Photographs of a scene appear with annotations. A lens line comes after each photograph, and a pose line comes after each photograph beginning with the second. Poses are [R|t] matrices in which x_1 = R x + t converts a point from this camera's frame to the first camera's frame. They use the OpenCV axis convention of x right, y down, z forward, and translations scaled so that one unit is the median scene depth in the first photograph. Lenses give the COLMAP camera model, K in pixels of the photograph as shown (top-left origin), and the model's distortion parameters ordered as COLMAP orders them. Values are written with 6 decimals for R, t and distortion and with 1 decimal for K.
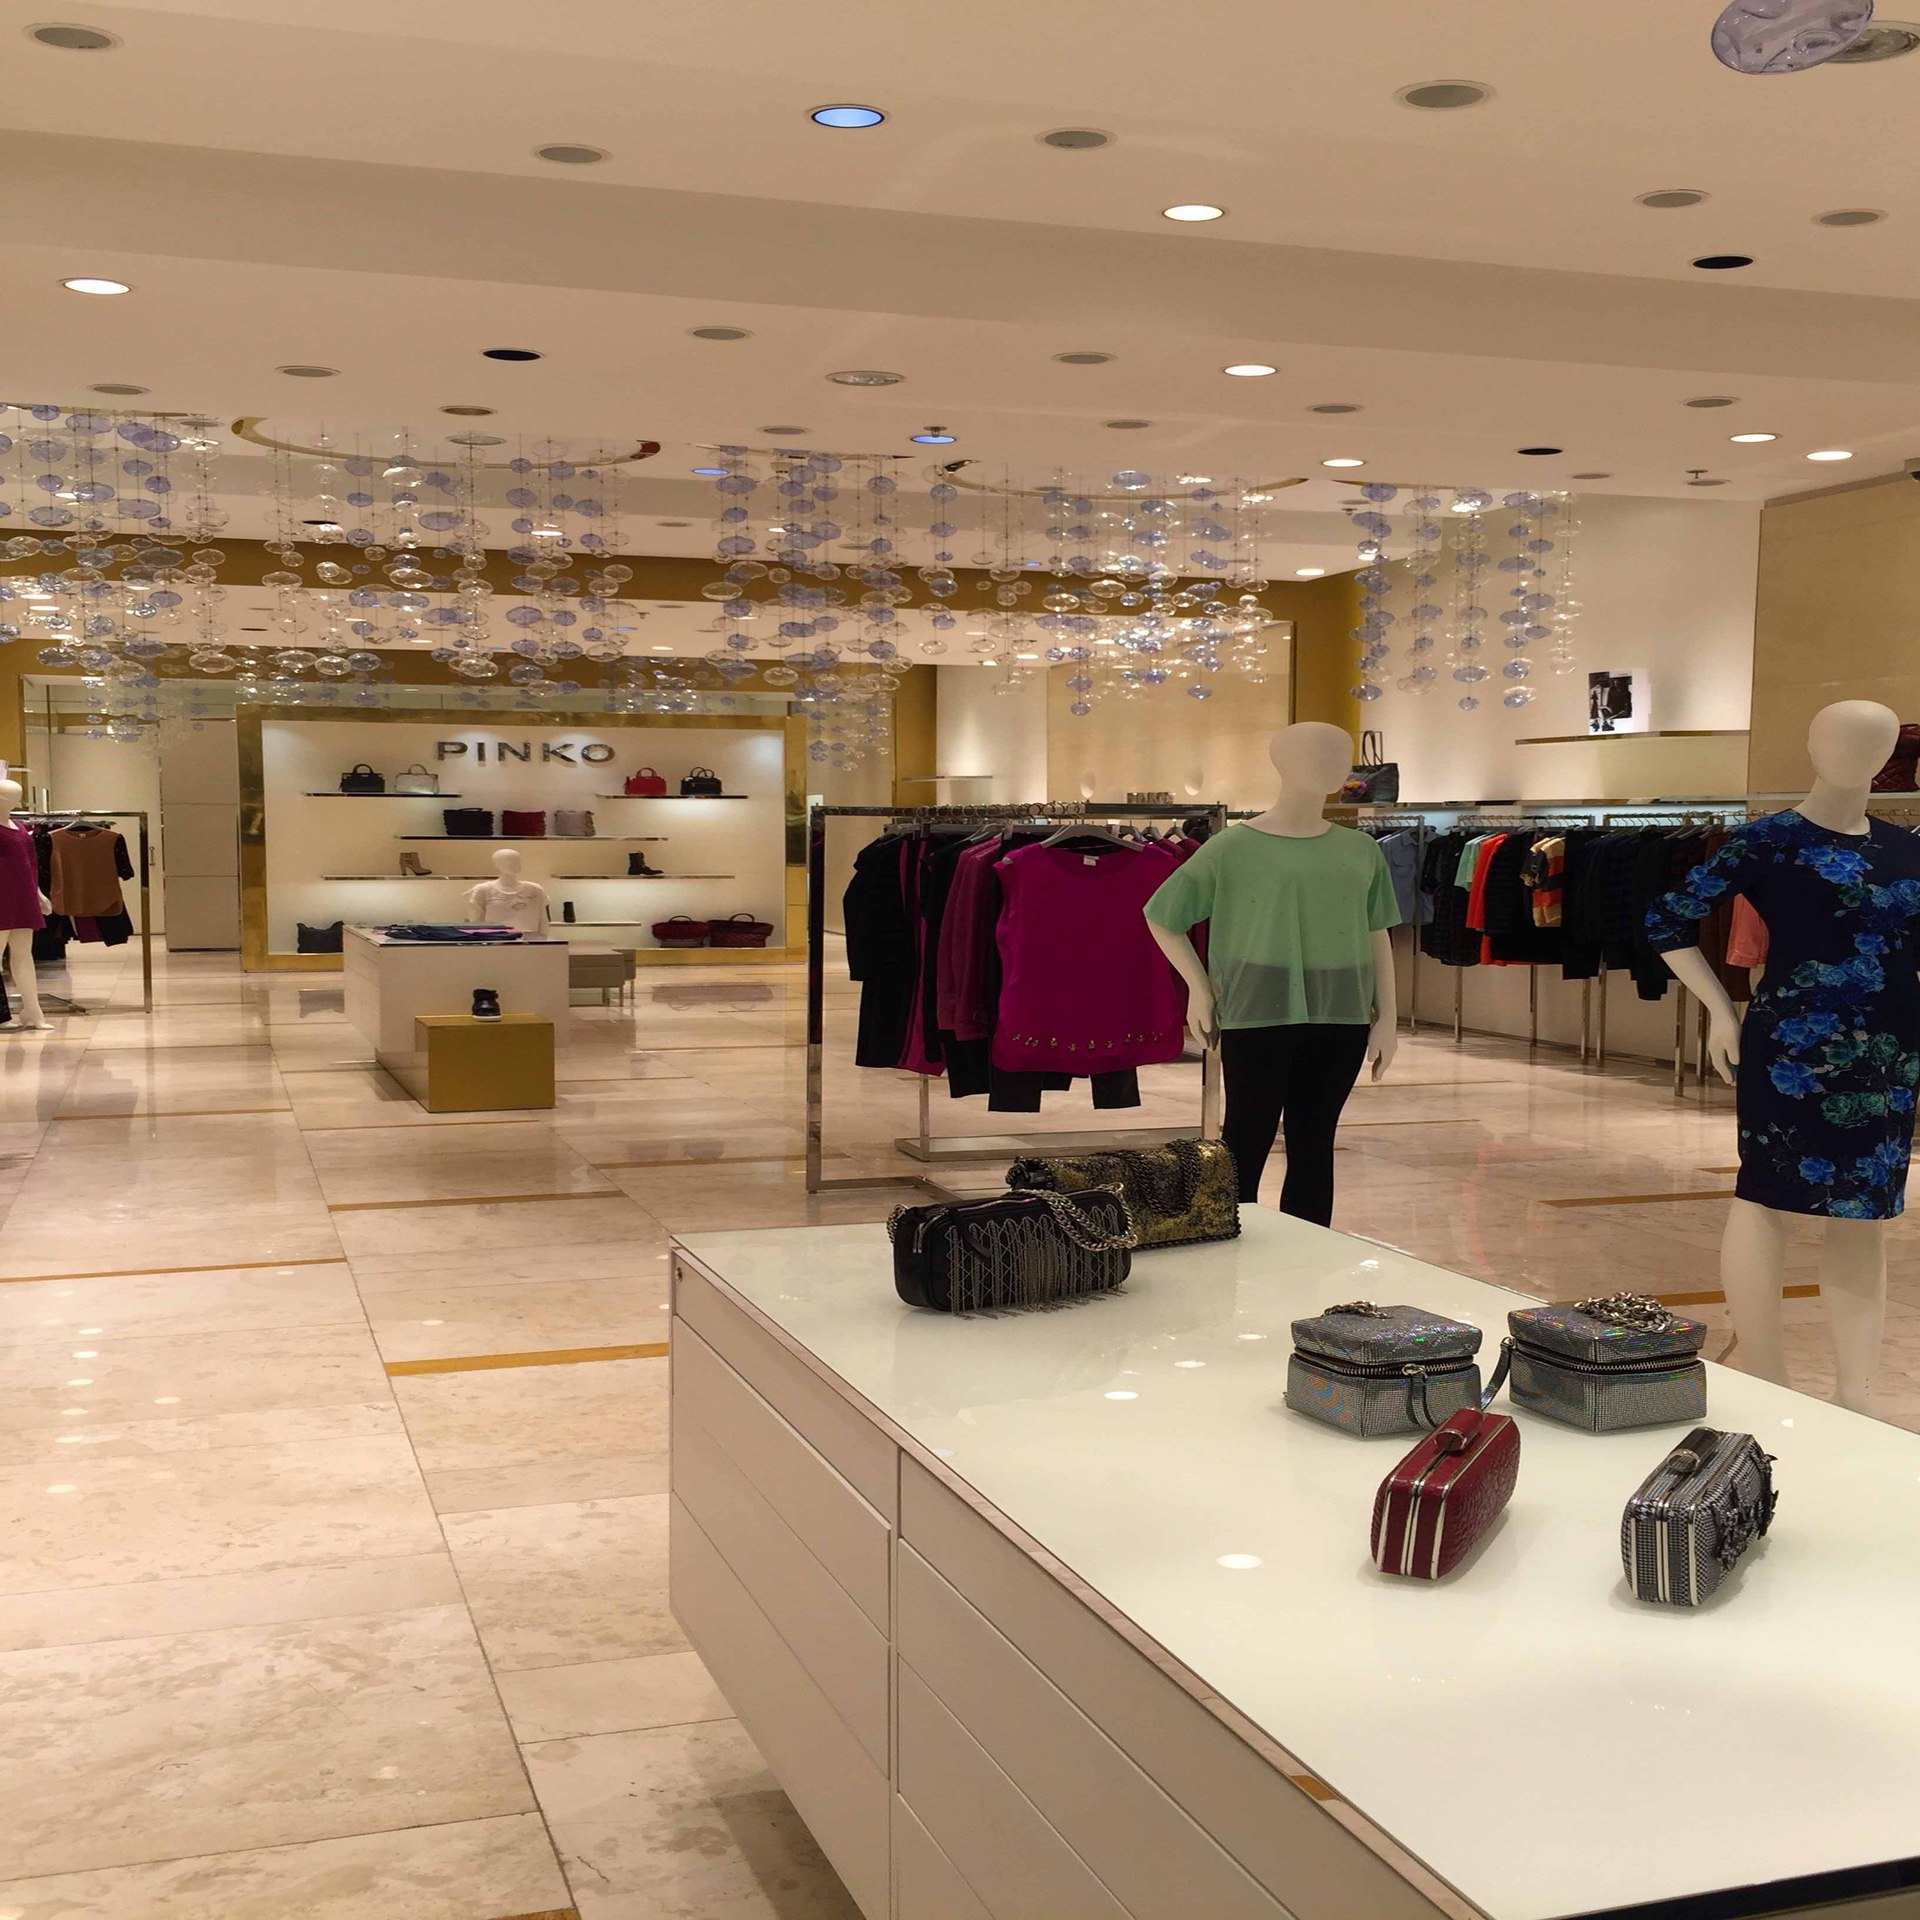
lens RADIAL K [[2502.8, 0, 1081.7], [0, 2502.8, 966.2], [0, 0, 1]] dist [0.087868, -0.223531]
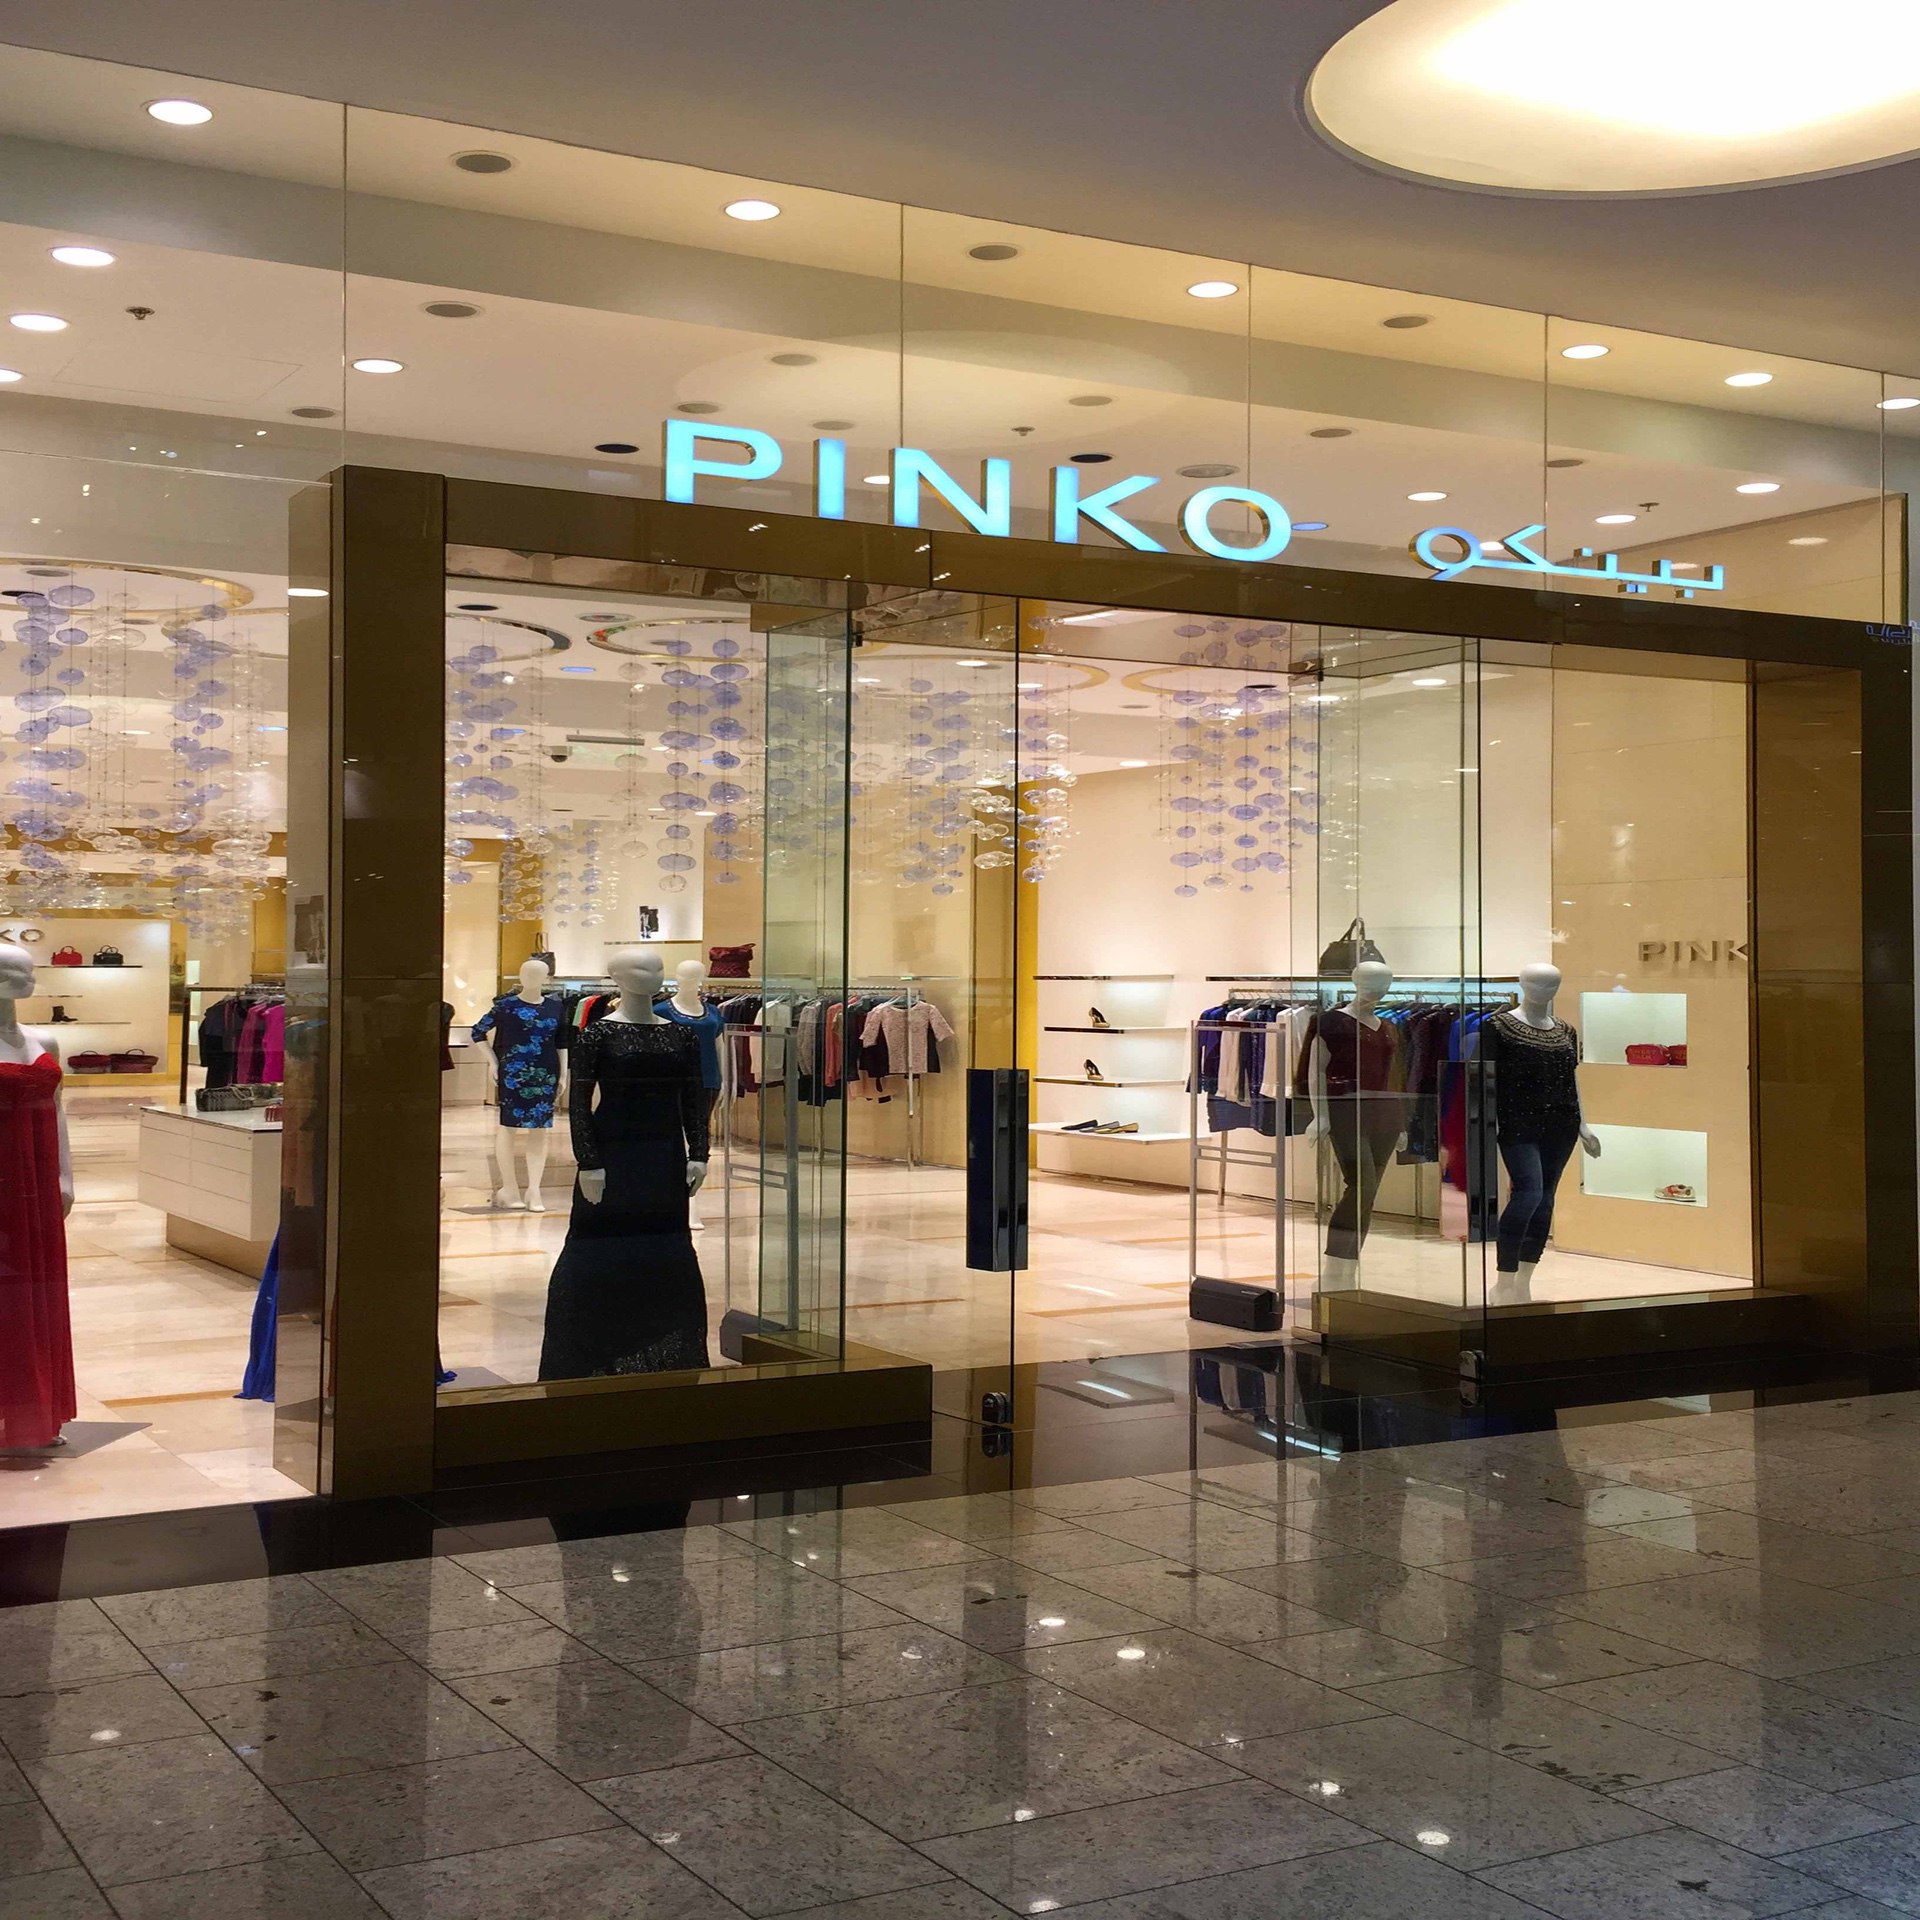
lens RADIAL K [[2477.9, 0, 898.8], [0, 2477.9, 955.4], [0, 0, 1]] dist [0.116008, -0.310963]
pose [[0.986271, 0.002225, 0.165118, 0.090685], [0.008291, 0.997981, -0.062970, 0.030626], [-0.164925, 0.063475, 0.984262, -0.753216]]
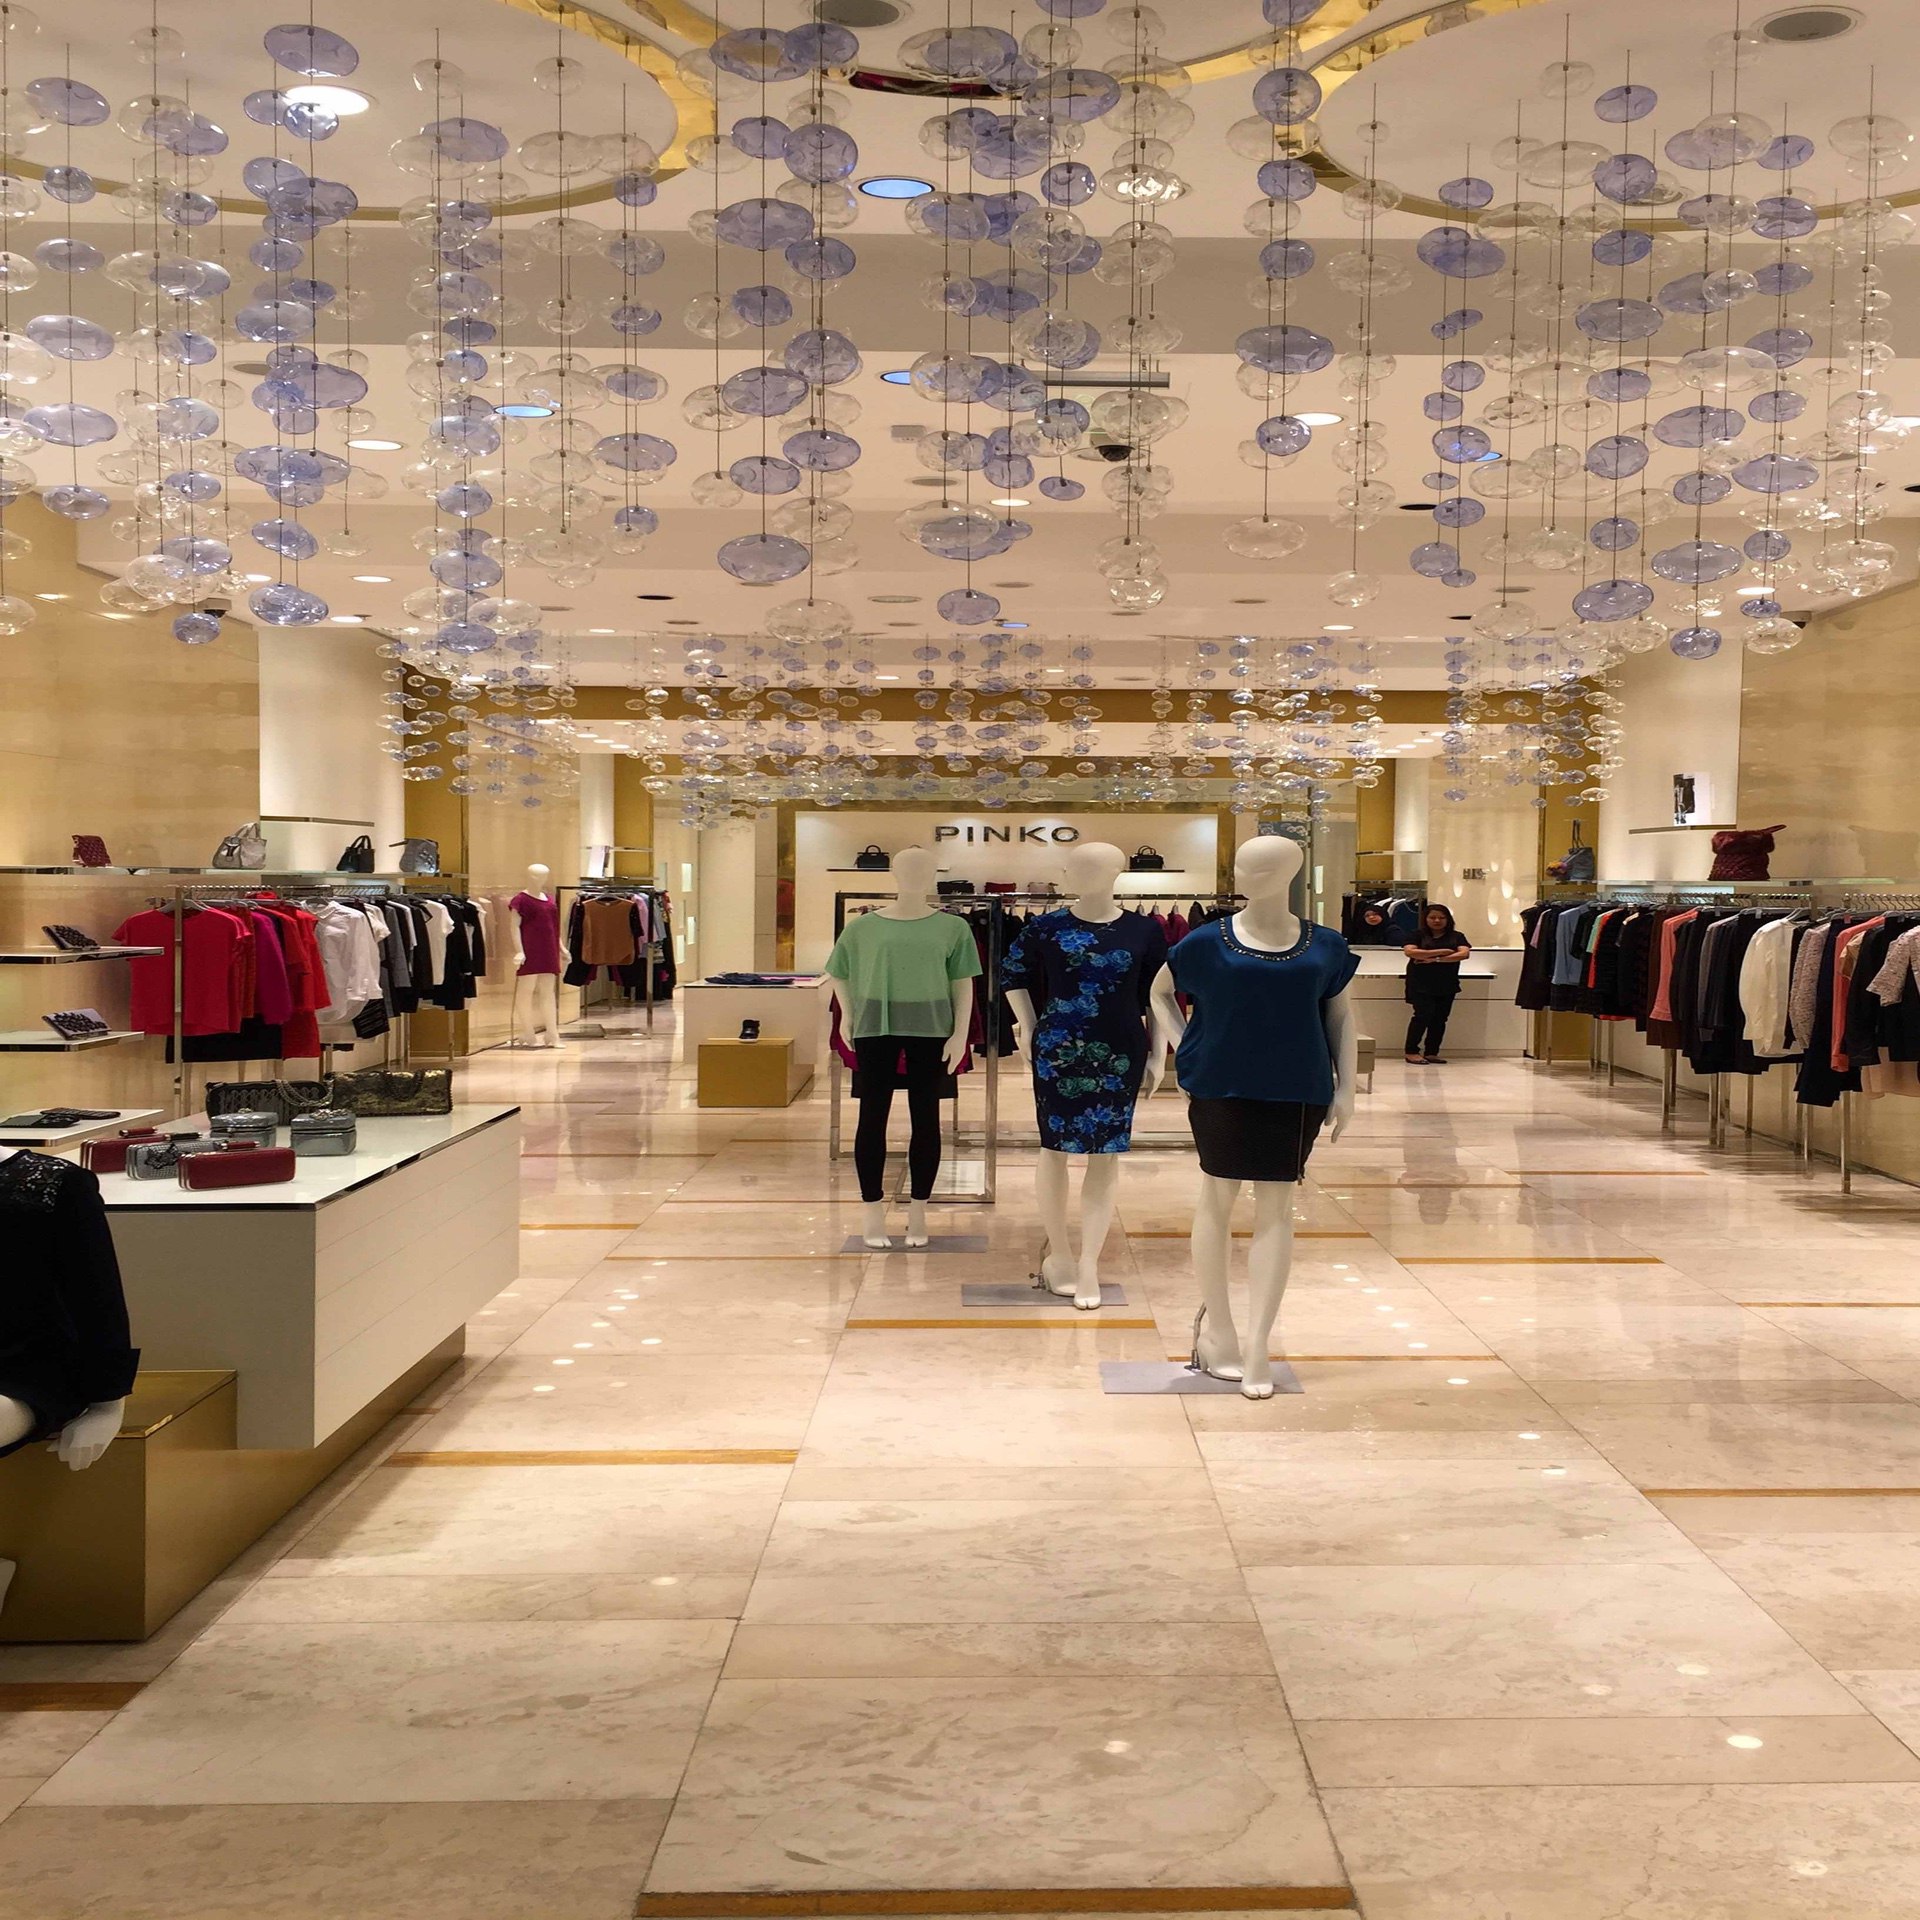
lens RADIAL K [[2502.8, 0, 1081.7], [0, 2502.8, 966.2], [0, 0, 1]] dist [0.087868, -0.223531]
pose [[0.950905, 0.011874, -0.309255, 0.298863], [-0.019257, 0.999598, -0.020831, 0.004033], [0.308884, 0.025764, 0.950751, -0.209909]]
